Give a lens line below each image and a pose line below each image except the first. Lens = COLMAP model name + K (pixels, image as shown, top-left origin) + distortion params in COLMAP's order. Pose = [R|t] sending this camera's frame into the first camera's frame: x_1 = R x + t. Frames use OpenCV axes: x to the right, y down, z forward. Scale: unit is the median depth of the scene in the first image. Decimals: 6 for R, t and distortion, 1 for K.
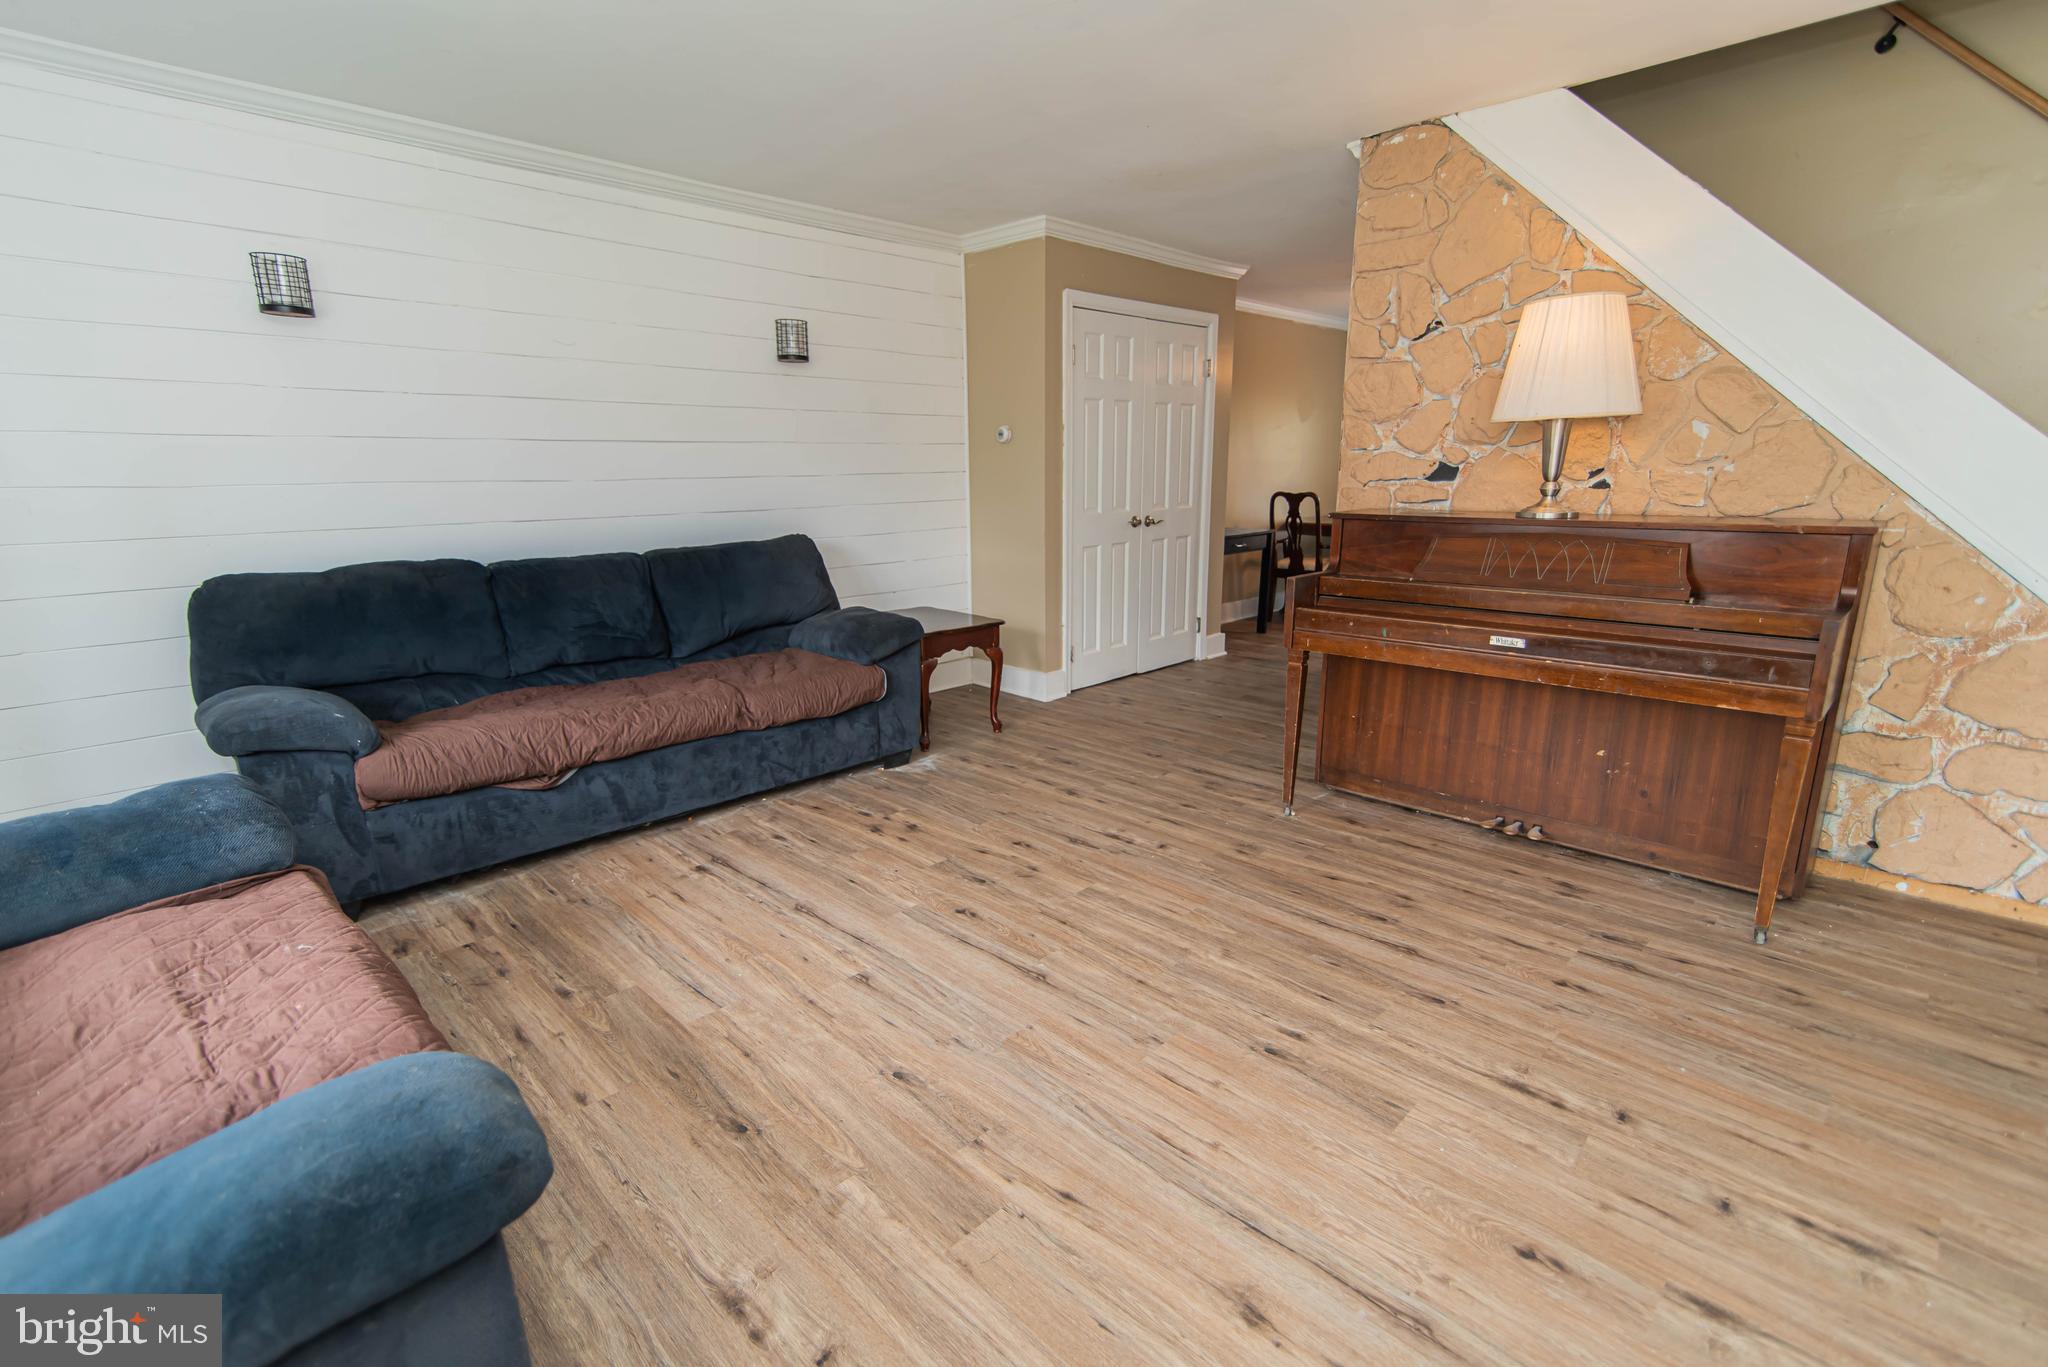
lens RADIAL K [[939.9, 0, 1016.9], [0, 939.9, 688.2], [0, 0, 1]] dist [0.017158, -0.000432]
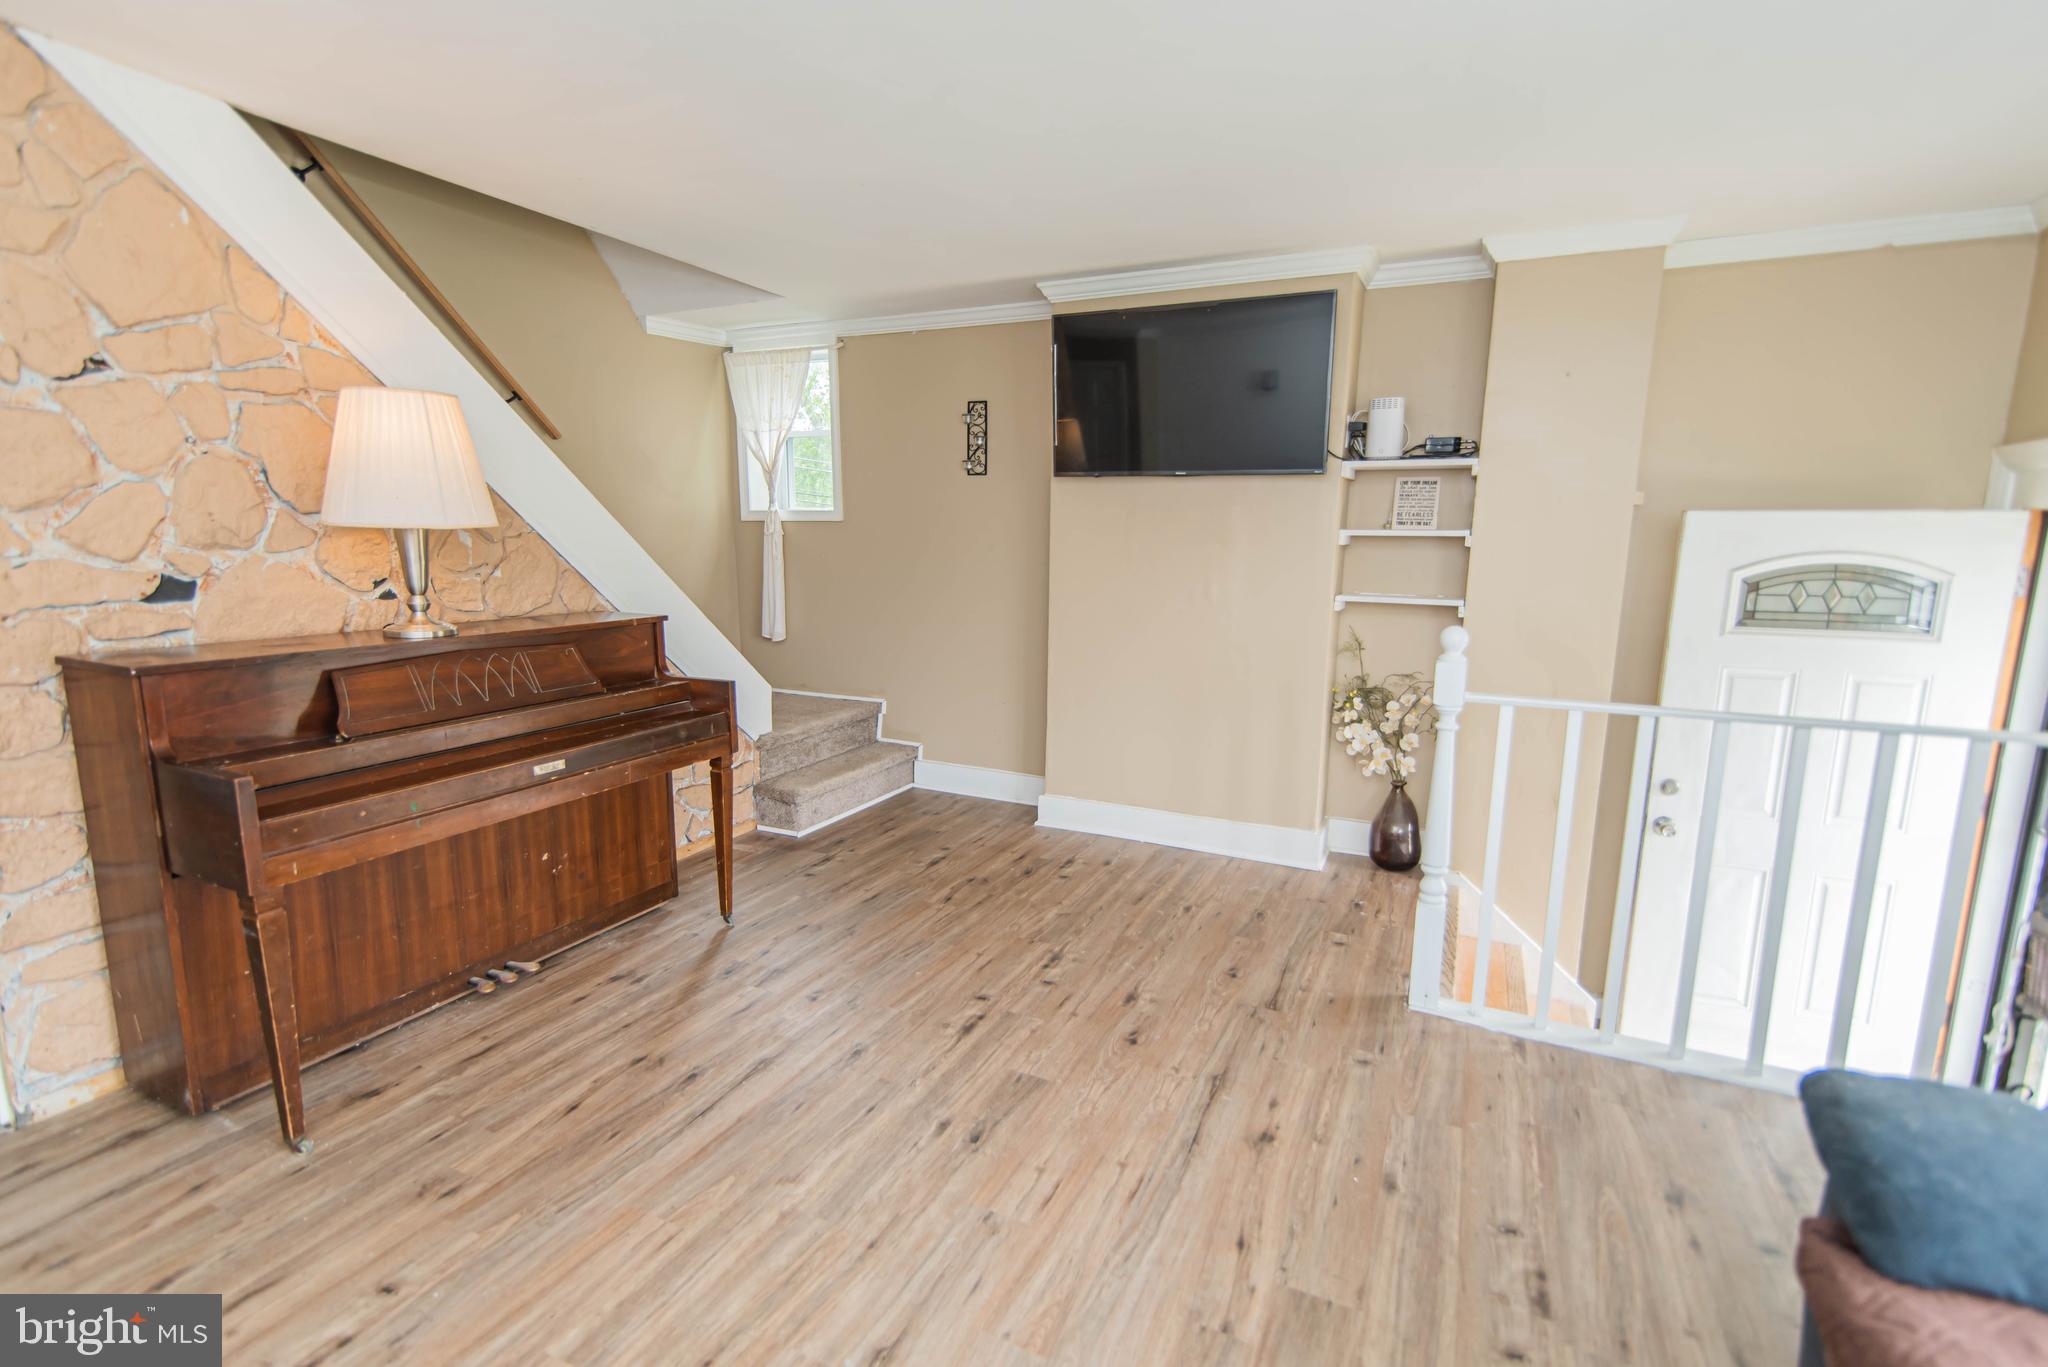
lens RADIAL K [[946.0, 0, 1015.8], [0, 946.0, 689.2], [0, 0, 1]] dist [0.014486, -0.000703]
pose [[-0.329690, -0.150714, 0.931982, -0.438791], [0.210510, 0.950586, 0.228191, -0.216477], [-0.920321, 0.271424, -0.281672, 0.751007]]
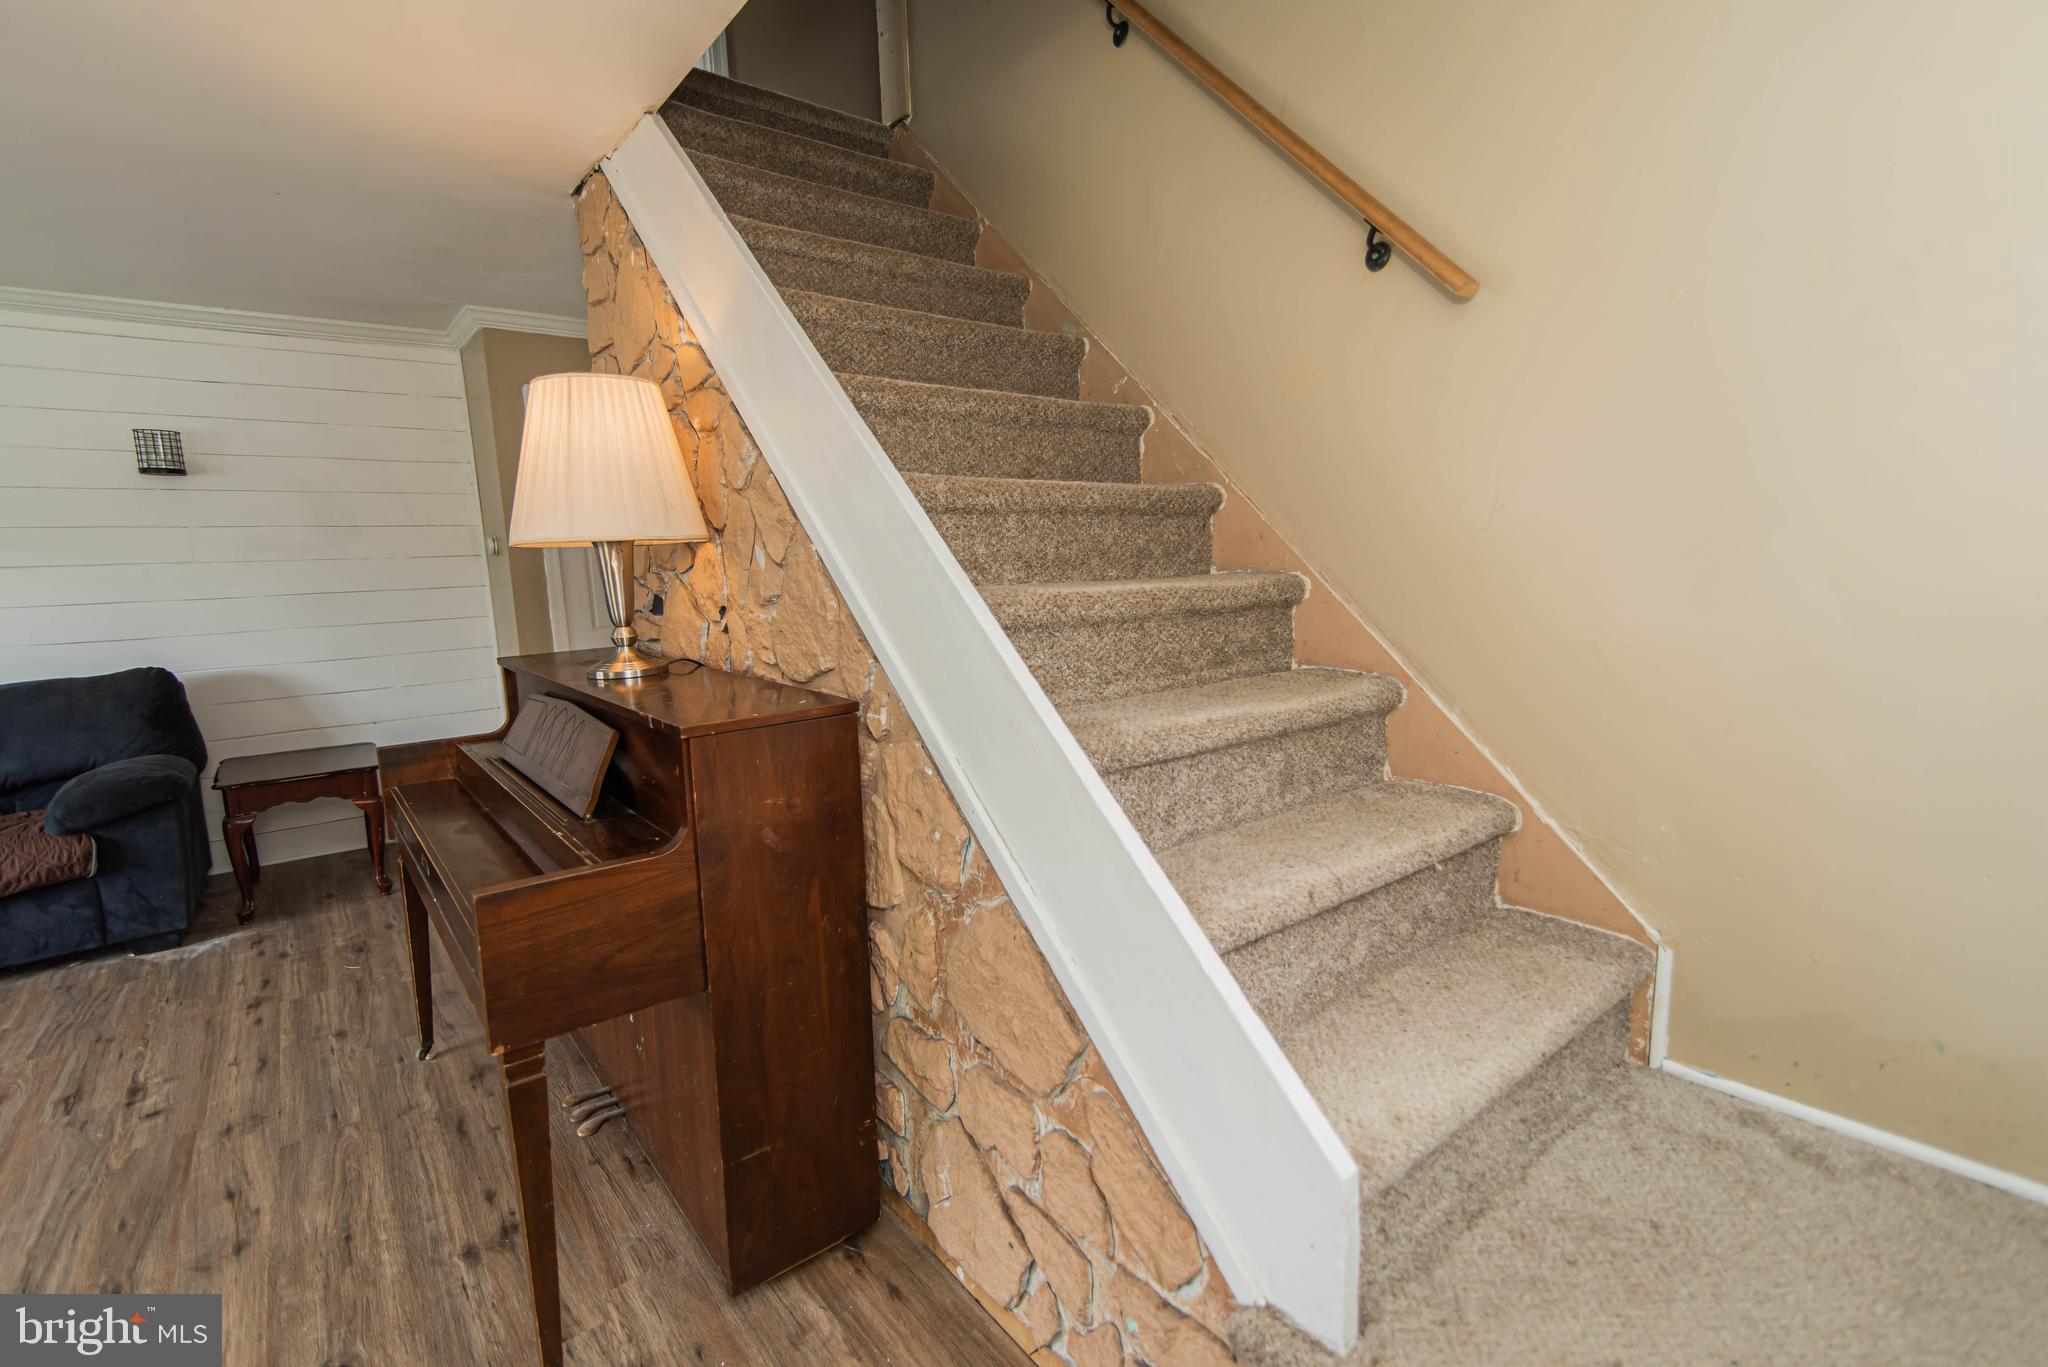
lens RADIAL K [[924.6, 0, 1015.5], [0, 924.6, 689.5], [0, 0, 1]] dist [0.016303, -0.001285]
pose [[0.992720, -0.001395, -0.120433, 0.946359], [-0.007859, 0.997052, -0.076329, -0.117674], [0.120185, 0.076720, 0.989783, 0.334212]]
